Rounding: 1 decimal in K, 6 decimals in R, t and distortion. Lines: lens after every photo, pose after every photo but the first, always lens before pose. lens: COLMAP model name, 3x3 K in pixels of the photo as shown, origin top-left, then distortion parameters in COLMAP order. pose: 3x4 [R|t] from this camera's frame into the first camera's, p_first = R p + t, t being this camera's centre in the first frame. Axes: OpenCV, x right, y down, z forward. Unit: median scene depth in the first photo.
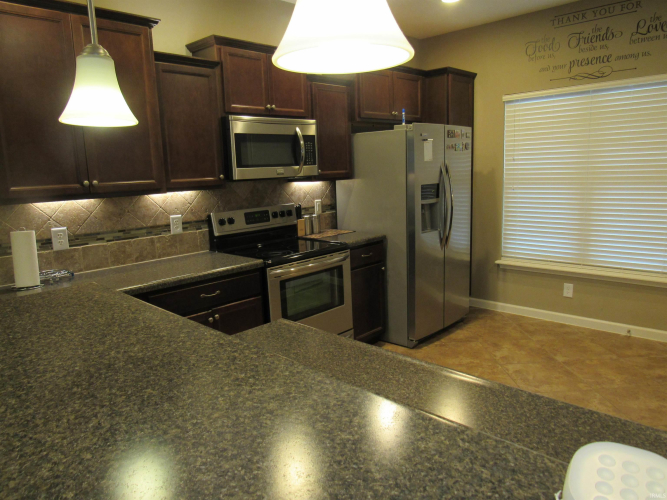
lens RADIAL K [[475.7, 0, 332.7], [0, 475.7, 249.7], [0, 0, 1]] dist [-0.006790, -0.008217]
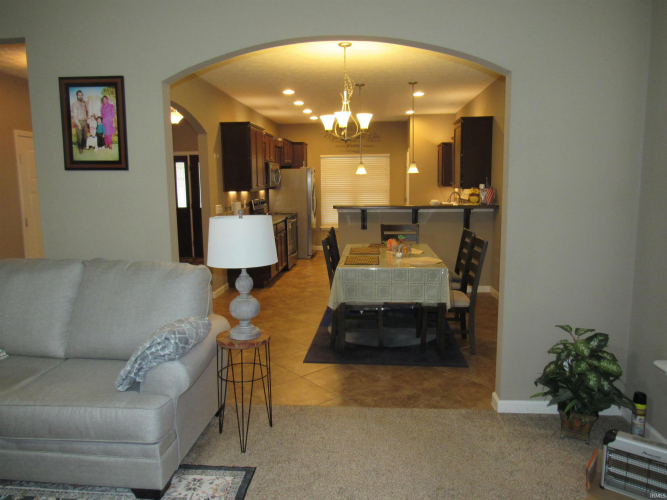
lens RADIAL K [[475.7, 0, 334.0], [0, 475.7, 249.2], [0, 0, 1]] dist [-0.006790, -0.008217]
pose [[0.775196, -0.072065, 0.627597, -1.103491], [0.112900, 0.993282, -0.025397, 0.207932], [-0.621550, 0.090544, 0.778124, -0.839965]]
